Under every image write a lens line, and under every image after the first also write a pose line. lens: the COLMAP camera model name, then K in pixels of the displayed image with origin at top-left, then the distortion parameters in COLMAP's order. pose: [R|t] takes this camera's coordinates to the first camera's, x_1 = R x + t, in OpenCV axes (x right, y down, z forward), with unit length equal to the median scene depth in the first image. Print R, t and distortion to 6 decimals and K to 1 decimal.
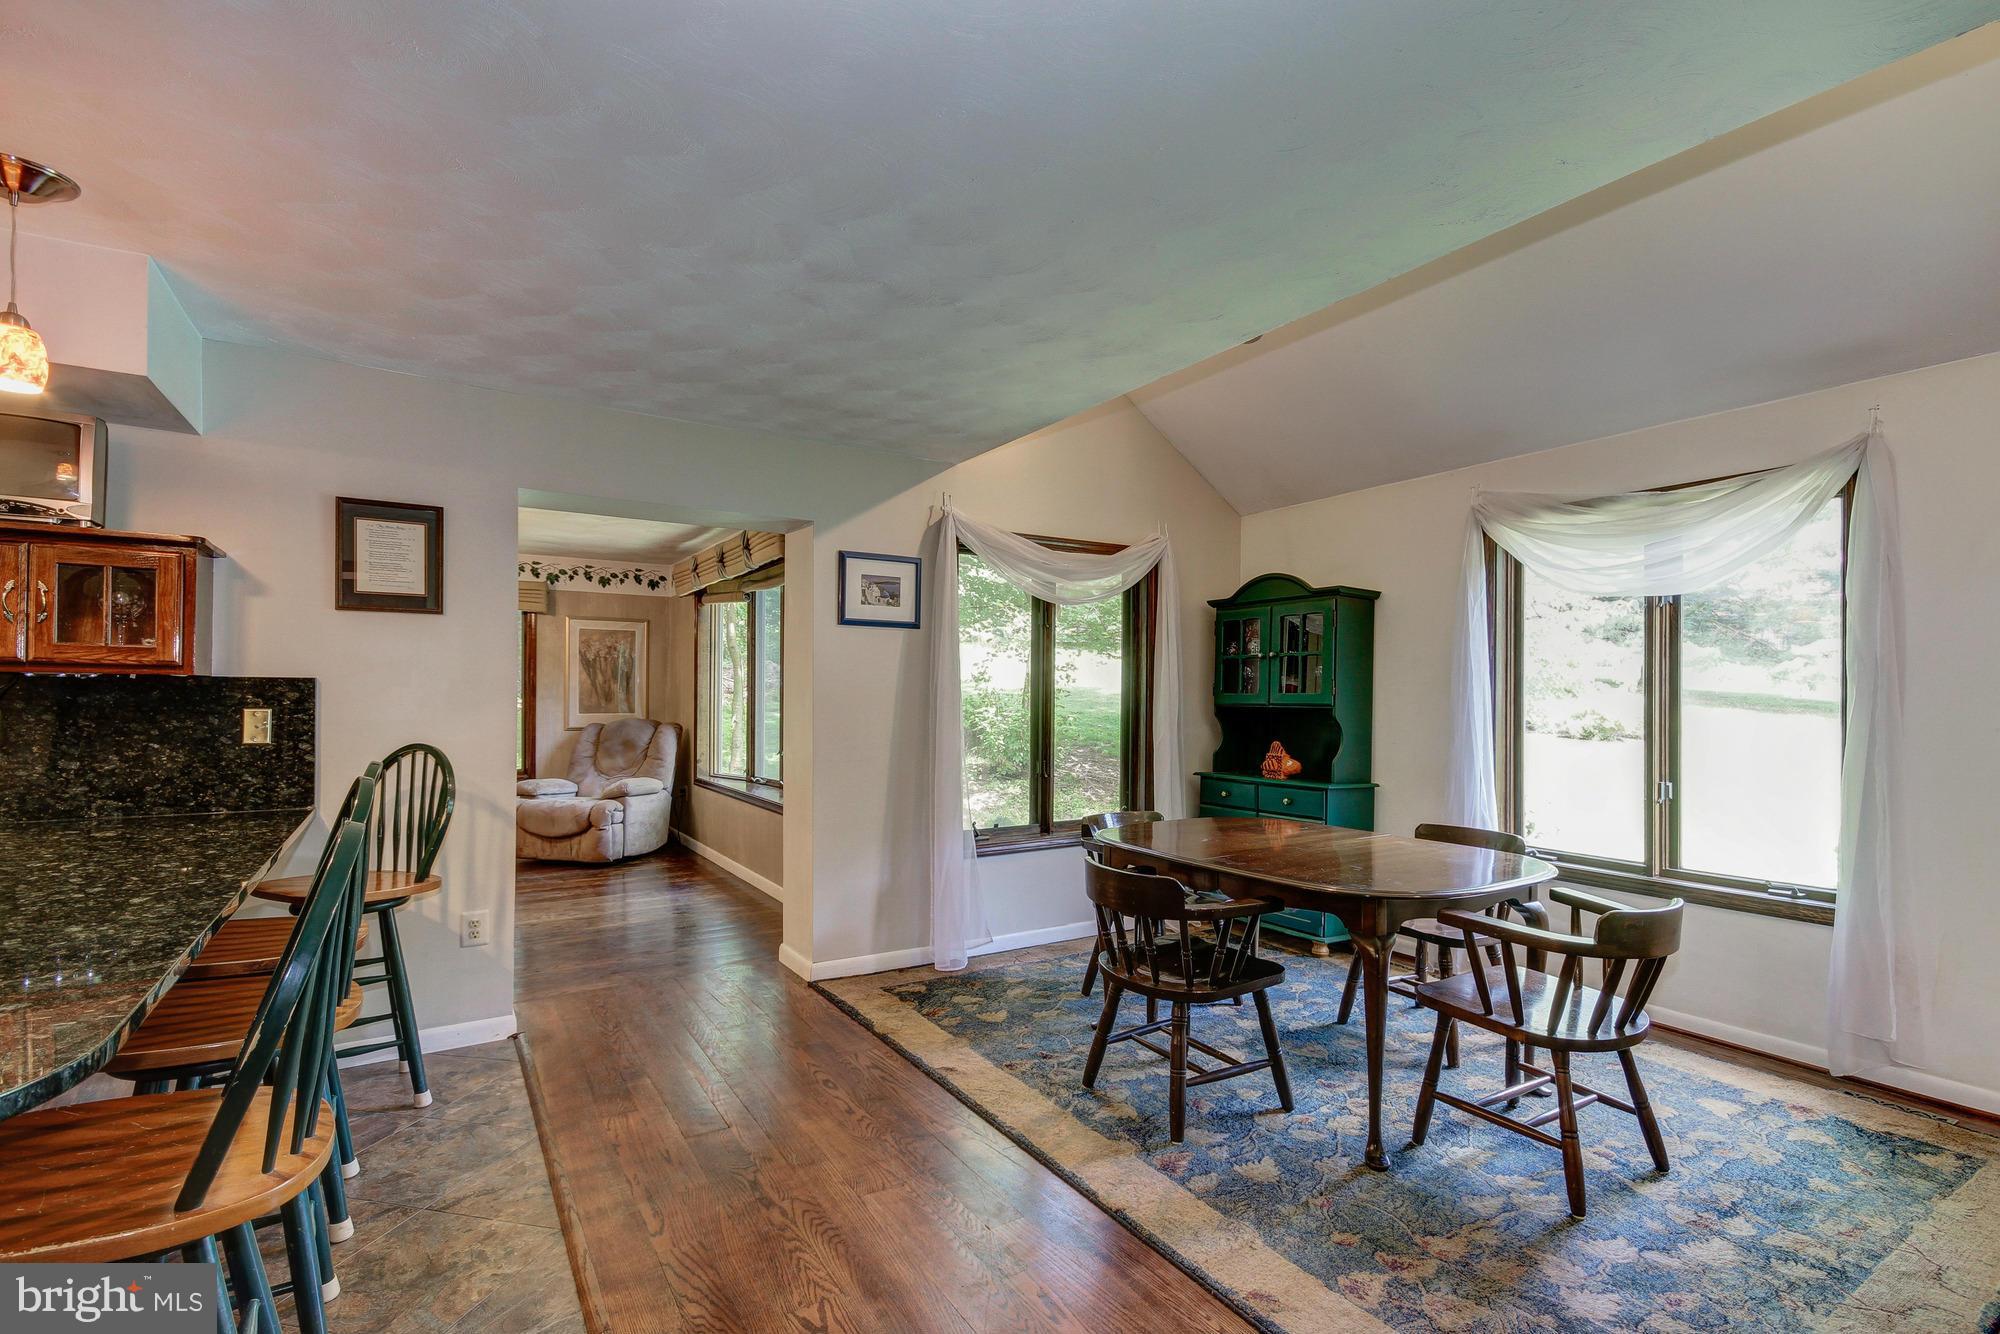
lens RADIAL K [[928.0, 0, 1004.2], [0, 928.0, 692.7], [0, 0, 1]] dist [0.014241, -0.001419]
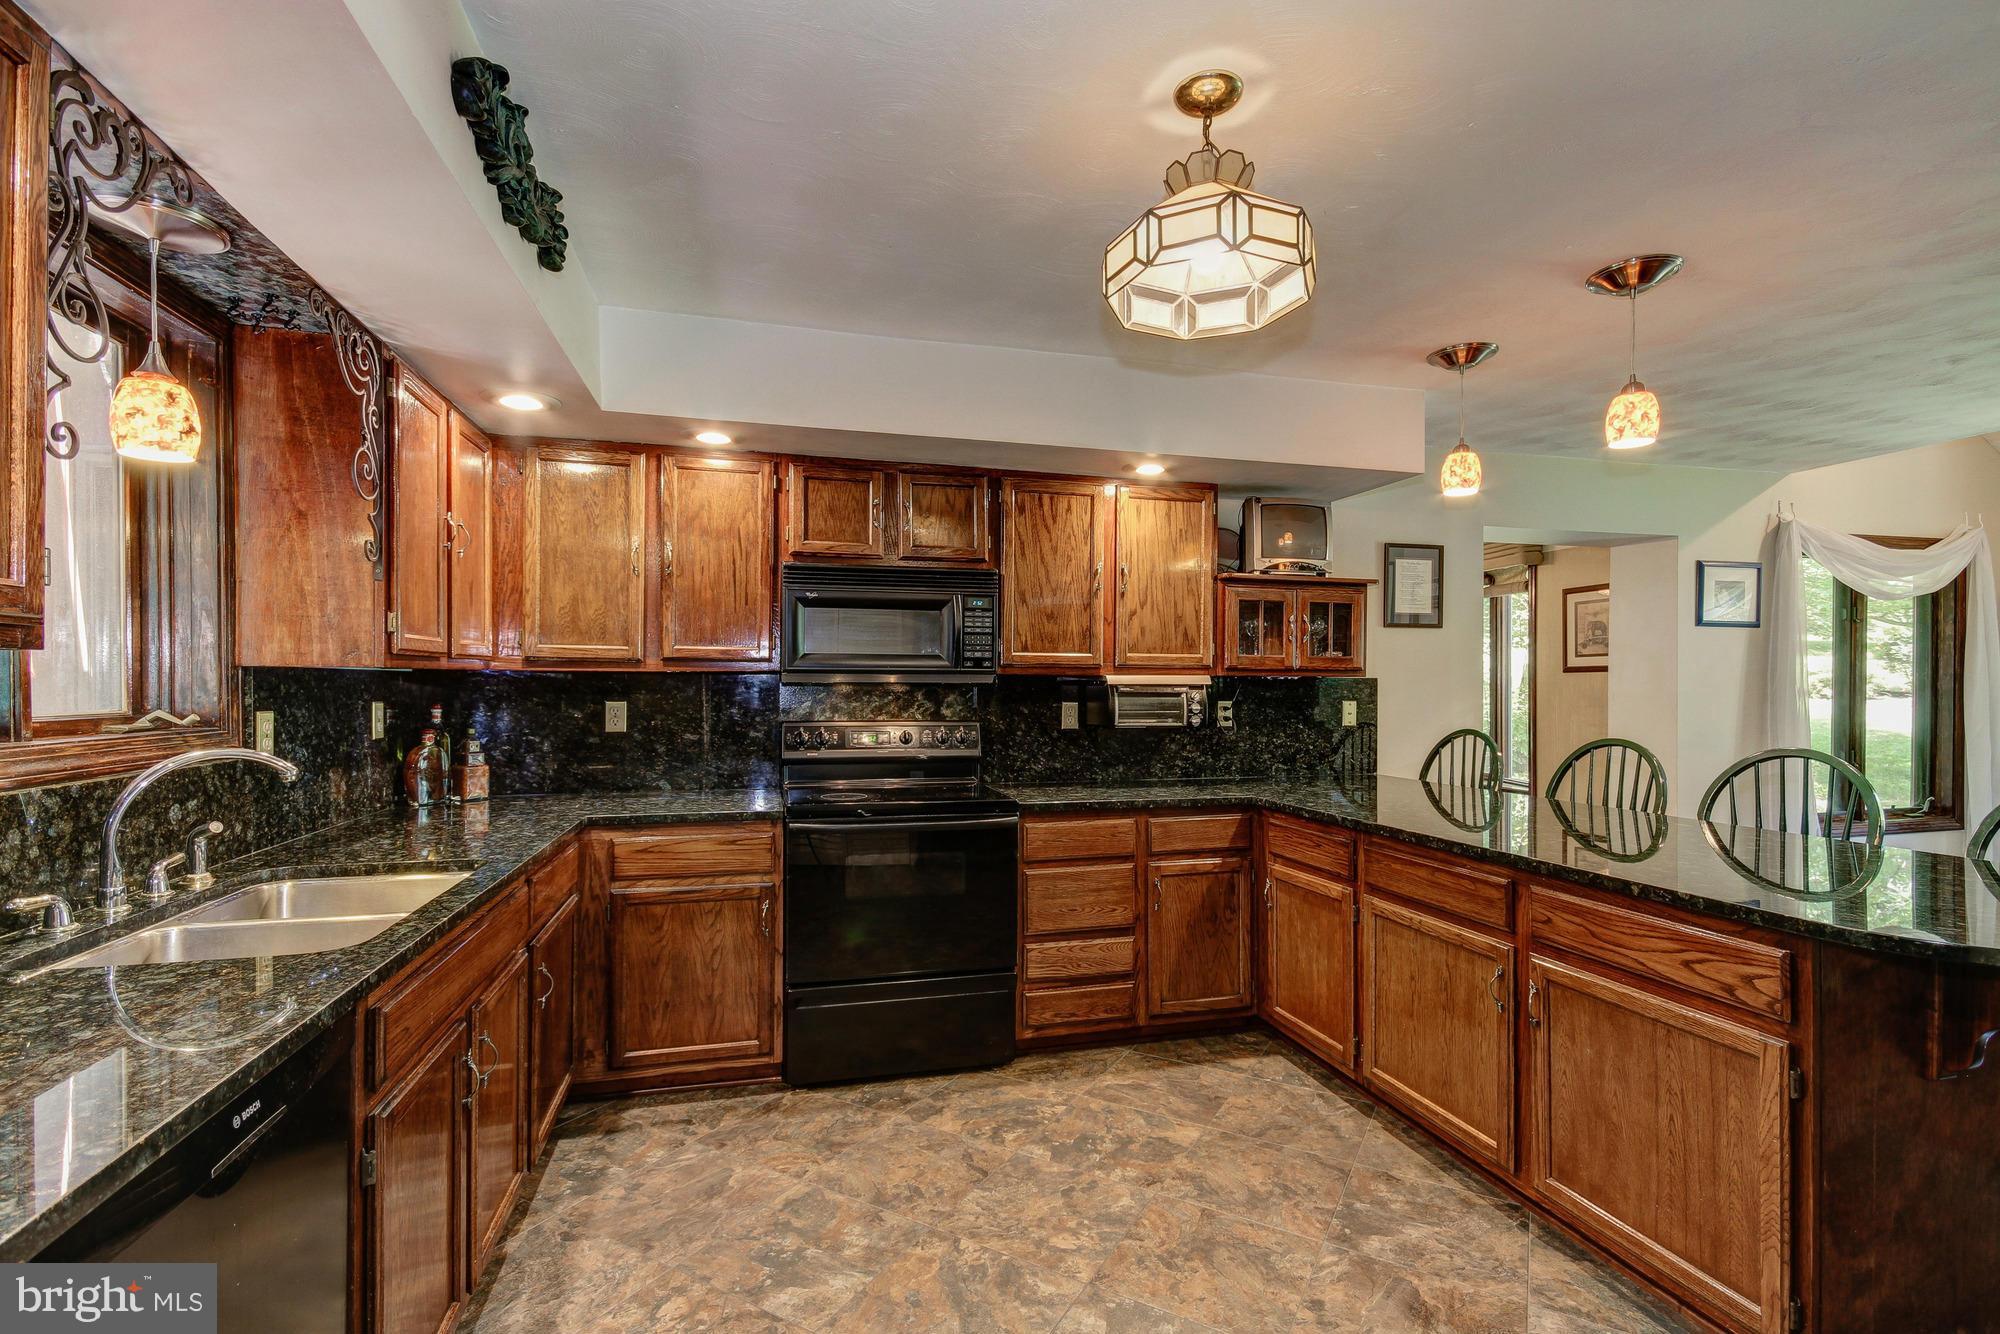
lens RADIAL K [[928.0, 0, 1004.2], [0, 928.0, 692.7], [0, 0, 1]] dist [0.014241, -0.001419]
pose [[0.955547, -0.004006, -0.294811, -0.875055], [0.006247, 0.999958, 0.006660, -0.006933], [0.294772, -0.008205, 0.955533, -0.456610]]
